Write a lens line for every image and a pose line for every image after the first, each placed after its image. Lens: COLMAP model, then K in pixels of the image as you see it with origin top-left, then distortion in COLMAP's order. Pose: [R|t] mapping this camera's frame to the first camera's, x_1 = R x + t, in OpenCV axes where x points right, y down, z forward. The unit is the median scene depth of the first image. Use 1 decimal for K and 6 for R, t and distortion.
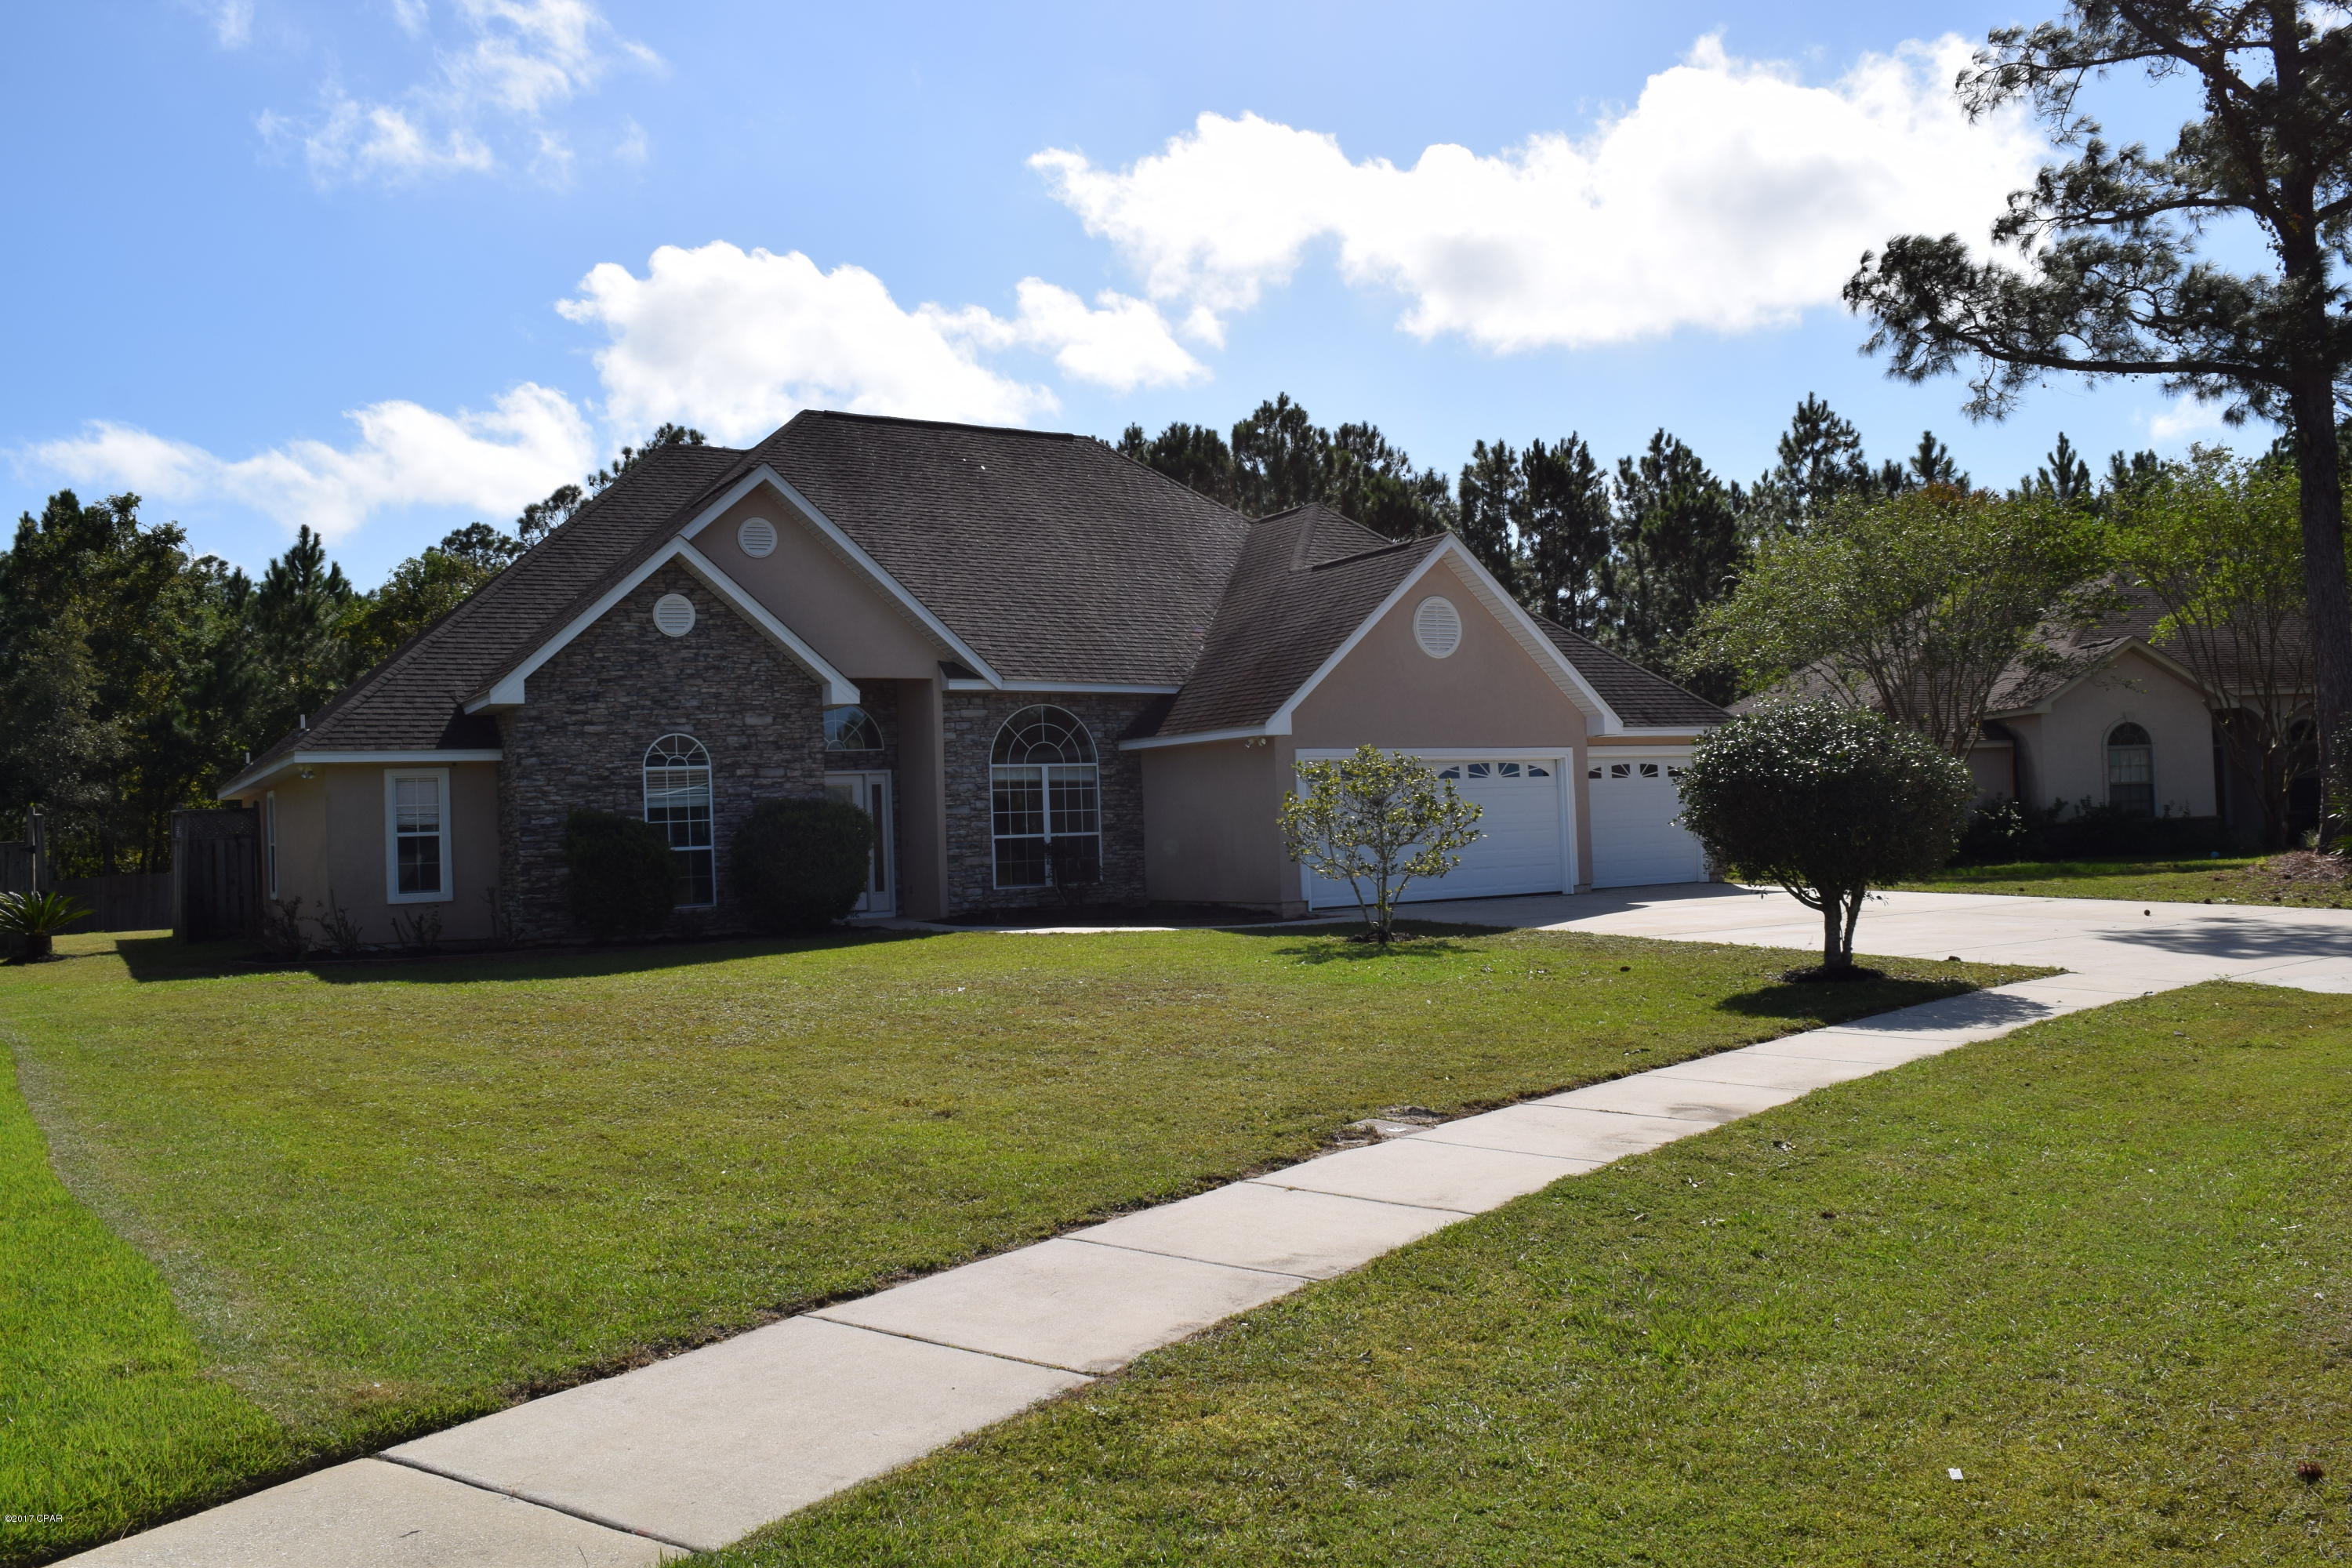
lens RADIAL K [[1761.7, 0, 1176.0], [0, 1761.7, 784.0], [0, 0, 1]] dist [-0.121152, 0.004052]
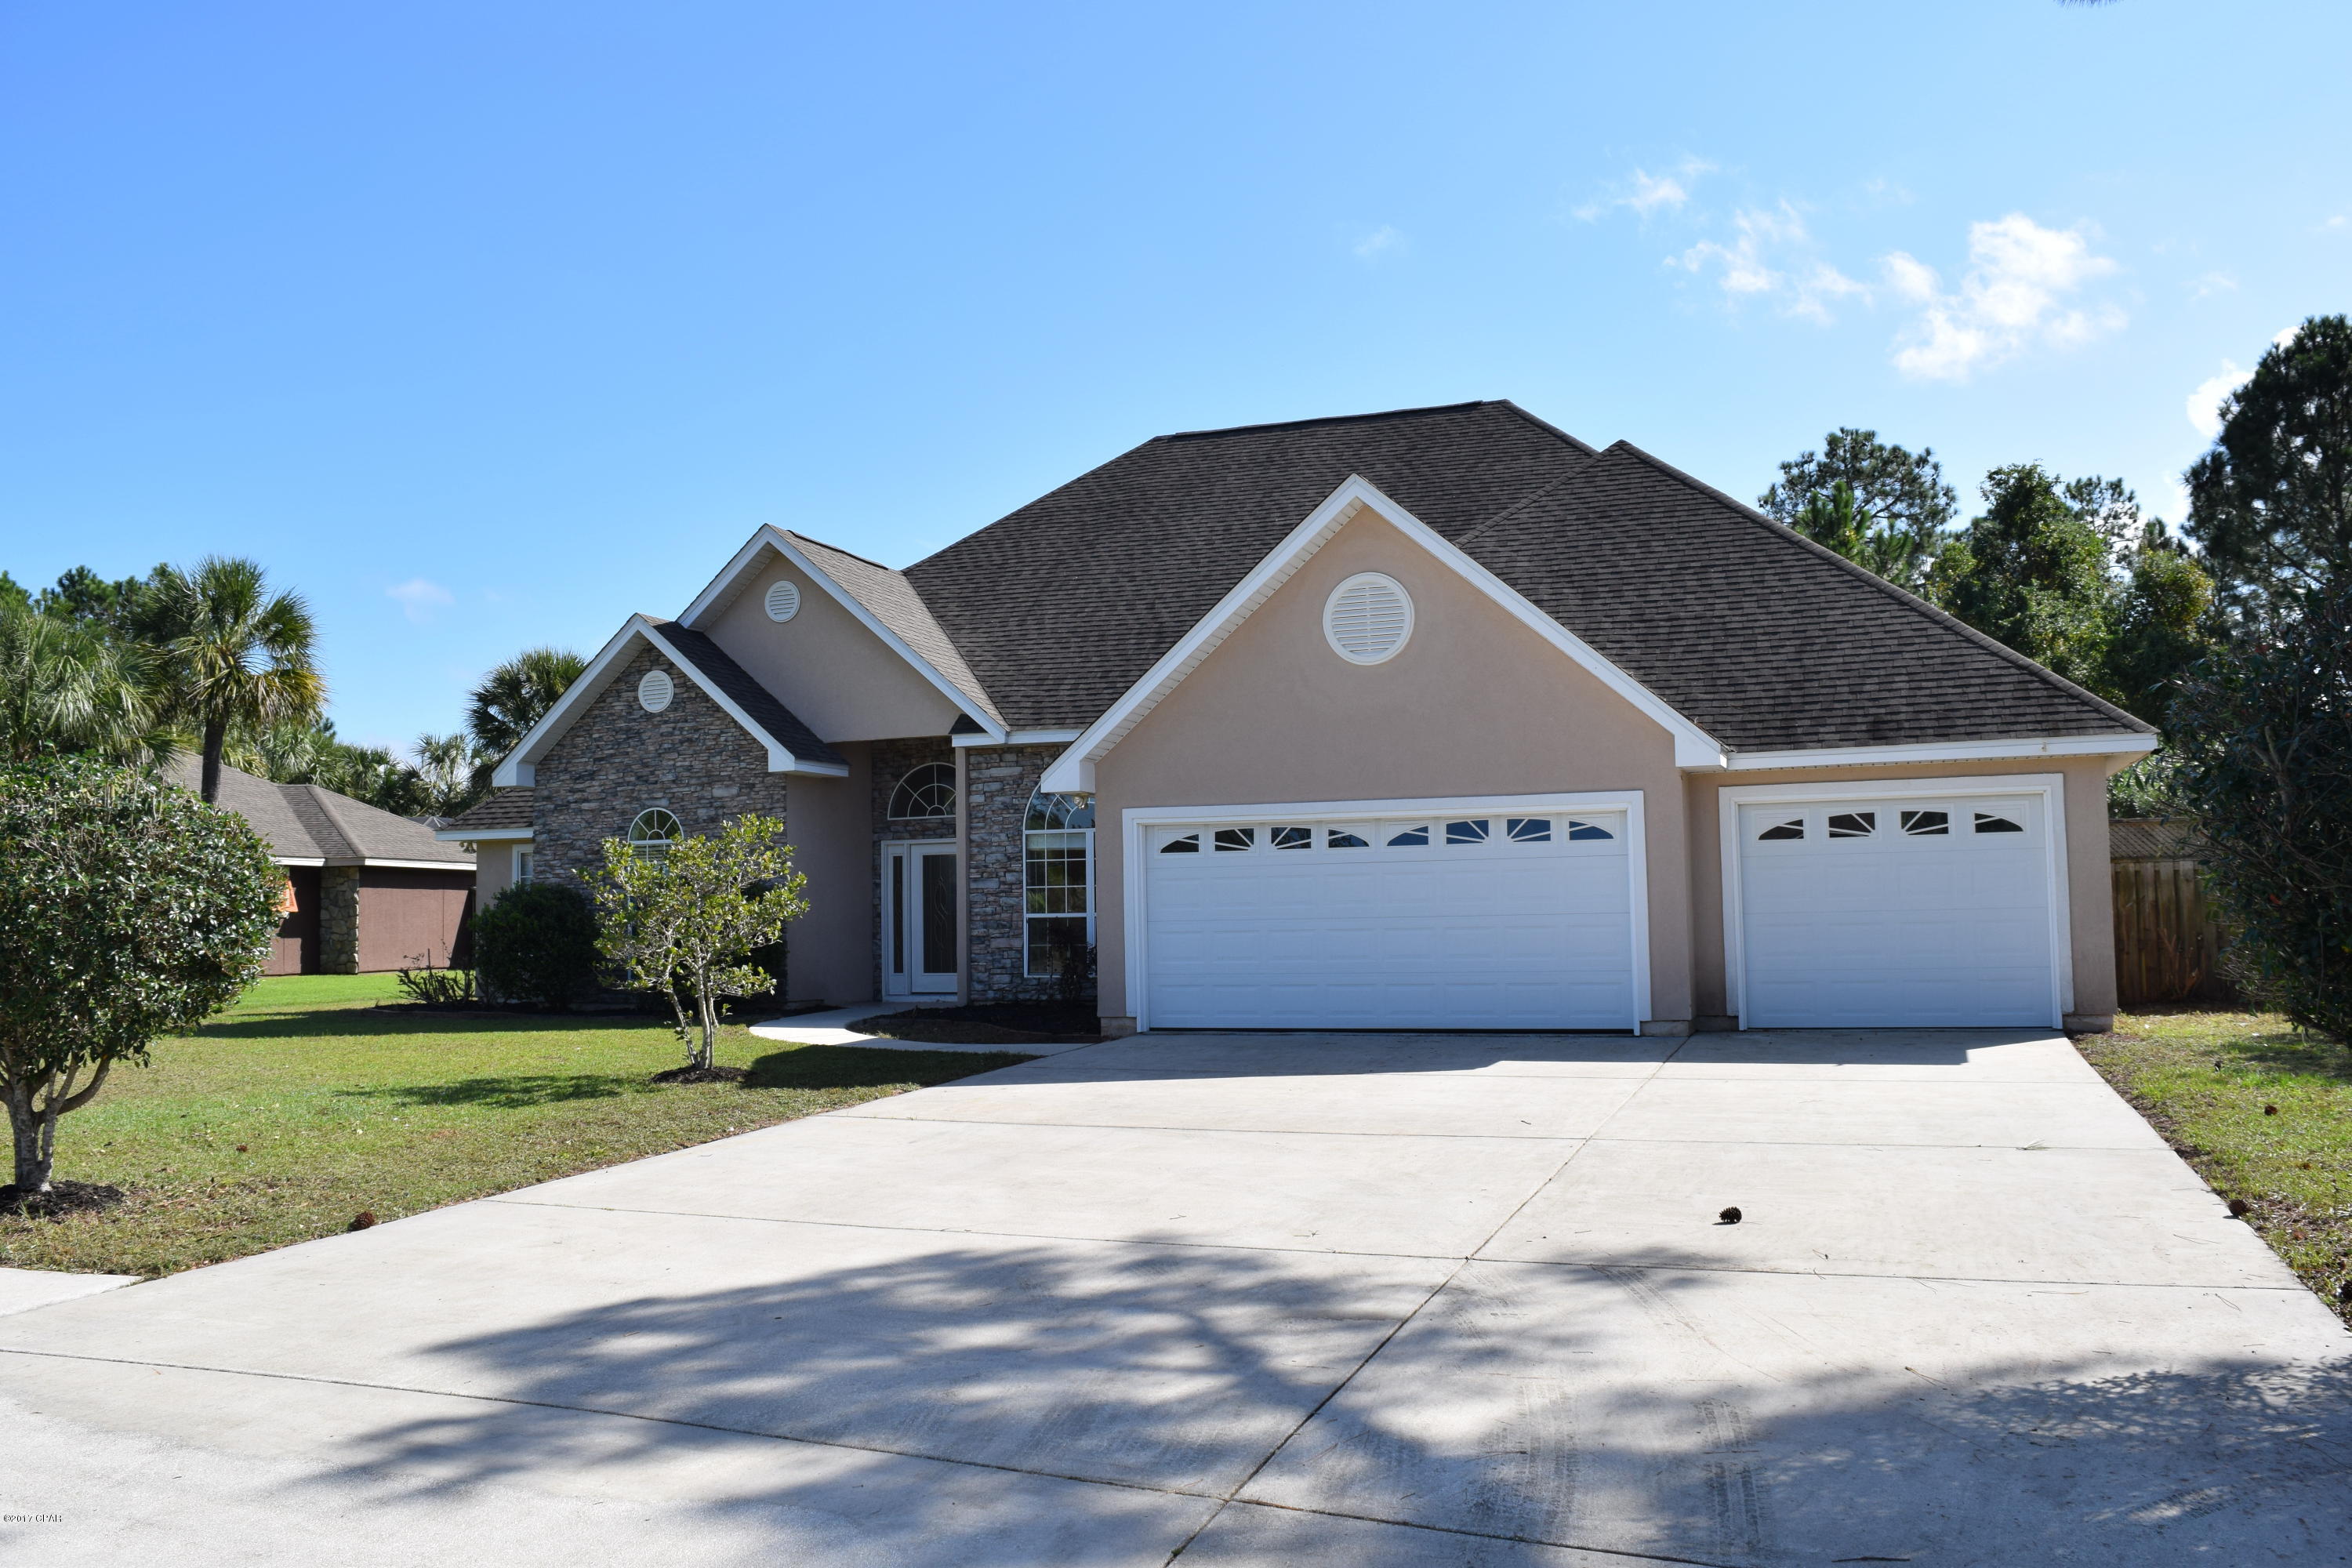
lens RADIAL K [[1761.7, 0, 1176.0], [0, 1761.7, 784.0], [0, 0, 1]] dist [-0.121152, 0.004052]
pose [[0.638909, -0.029242, -0.768726, 0.666978], [0.015296, 0.999563, -0.025310, -0.012190], [0.769130, 0.004412, 0.639077, 0.568159]]
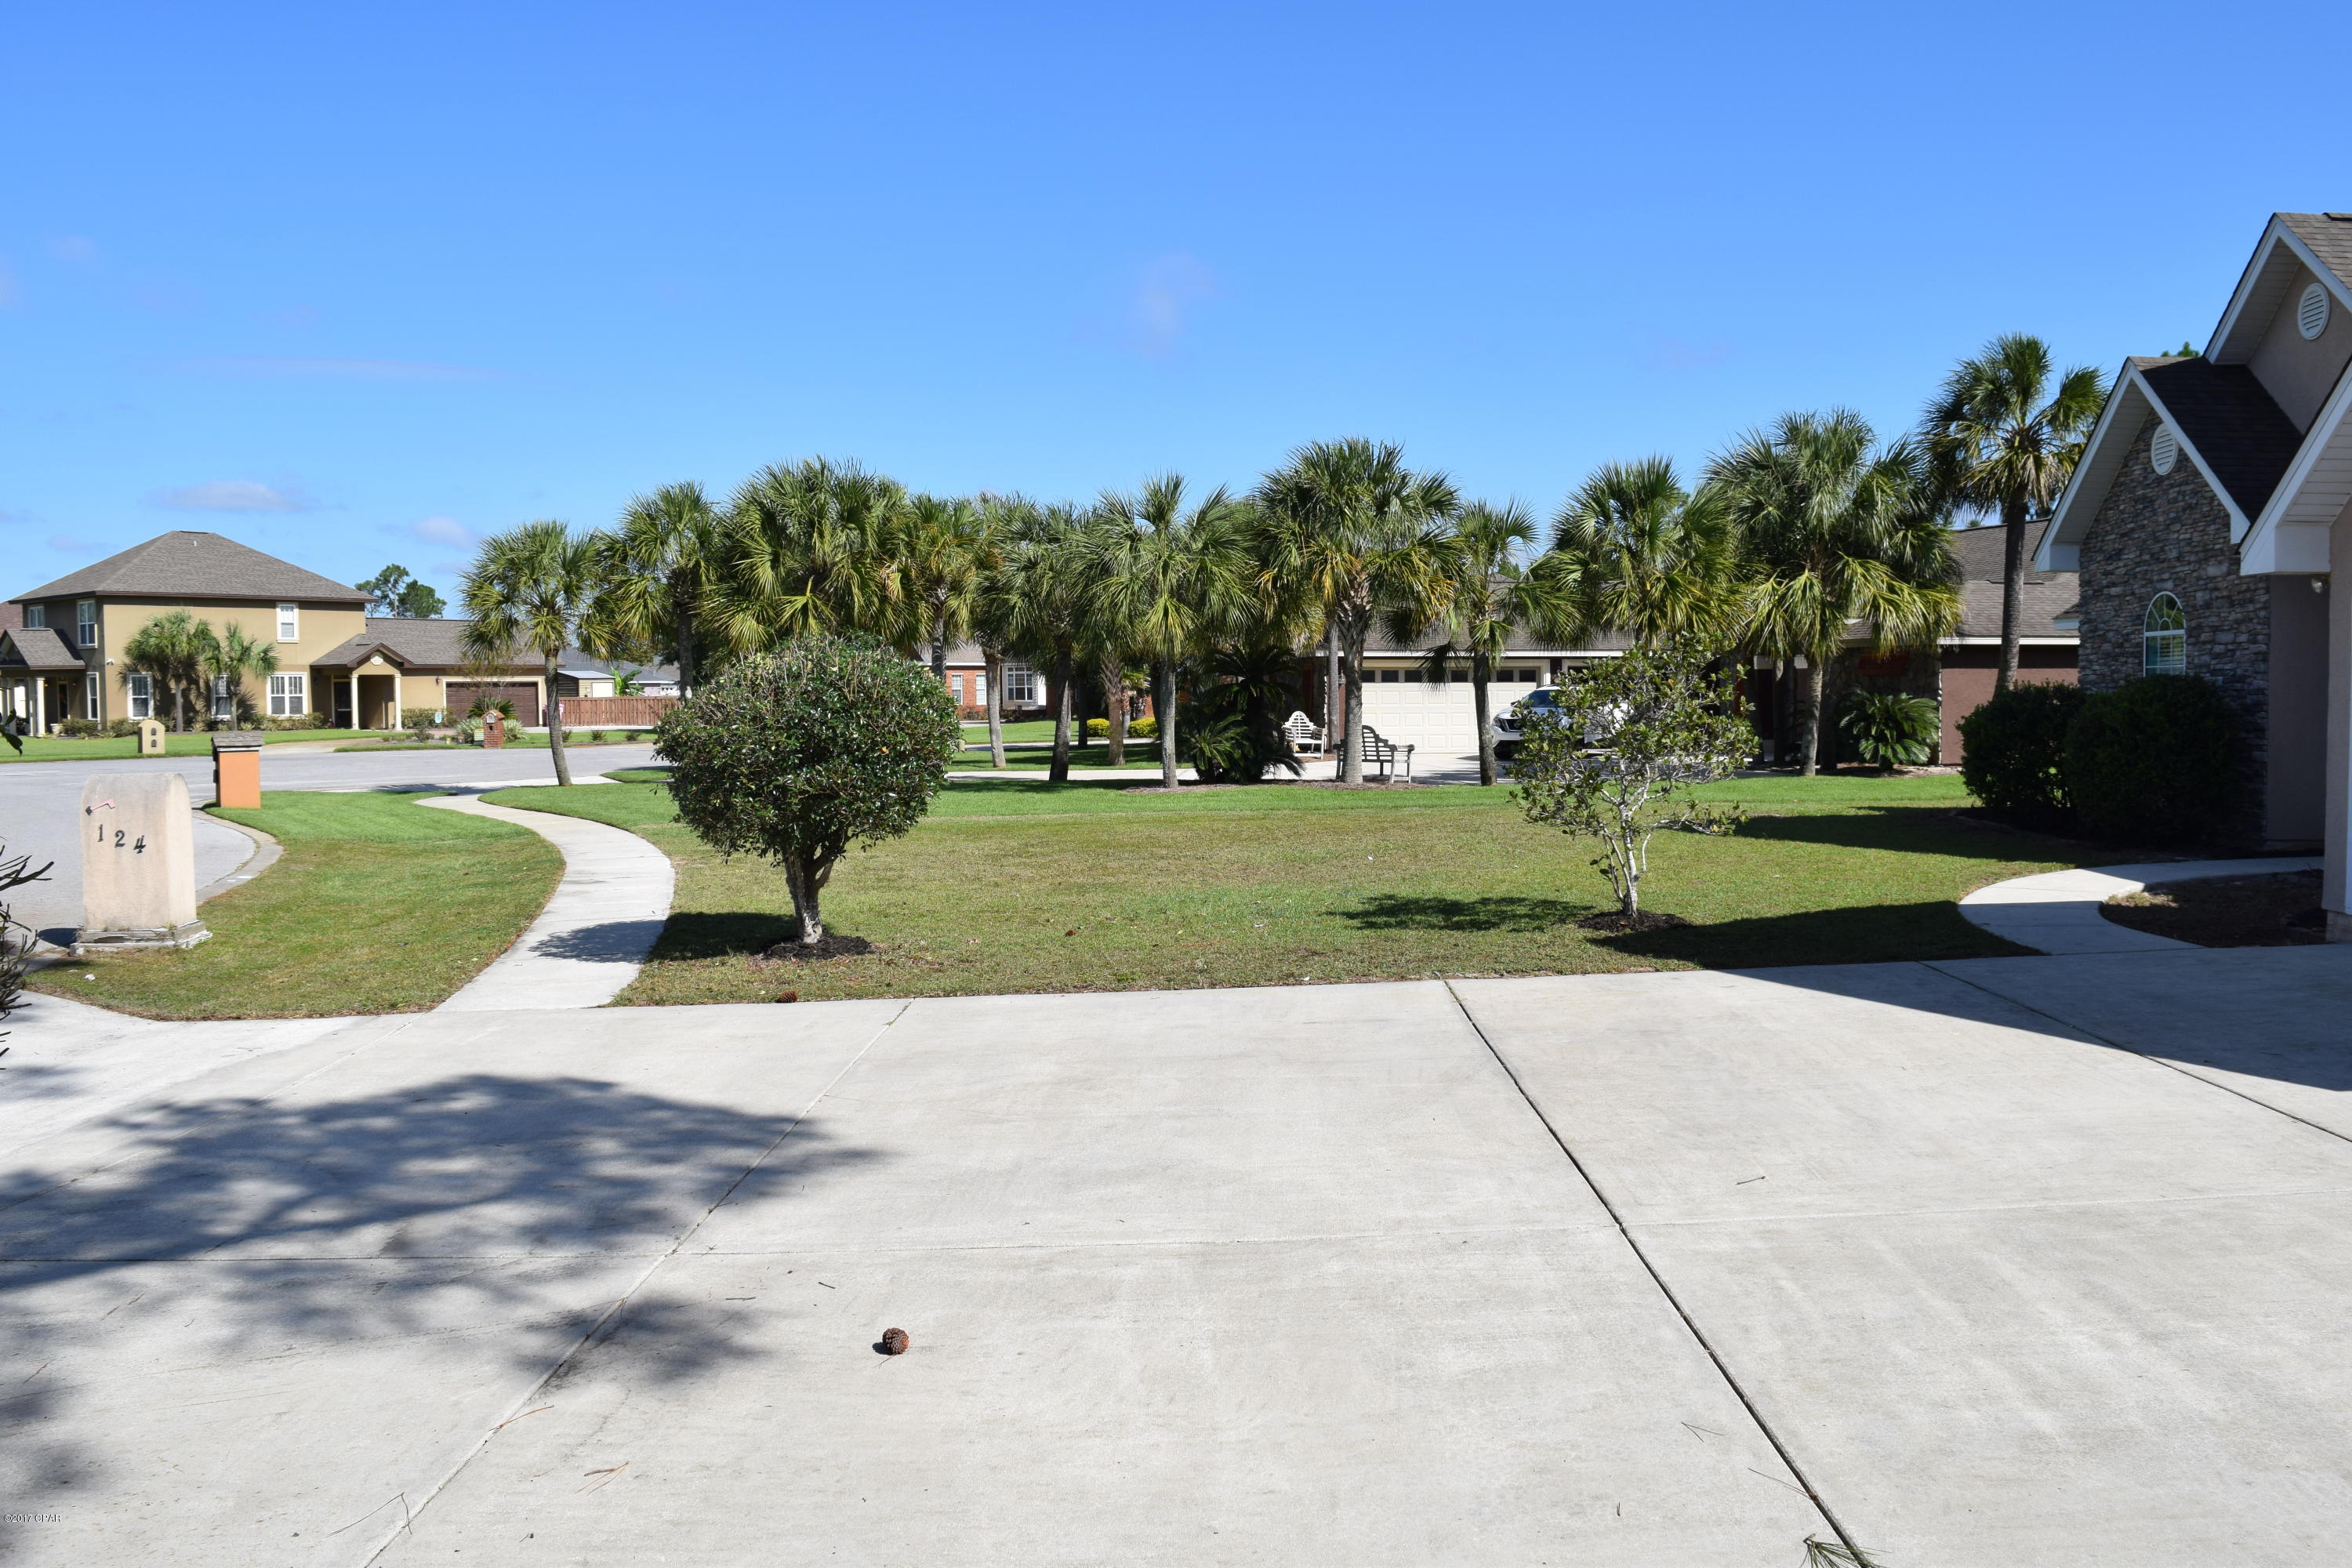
lens RADIAL K [[1761.7, 0, 1176.0], [0, 1761.7, 784.0], [0, 0, 1]] dist [-0.121152, 0.004052]
pose [[-0.538373, 0.087733, -0.838127, 0.632930], [0.053172, 0.996121, 0.070117, -0.018456], [0.841027, -0.006816, -0.540950, 1.008015]]
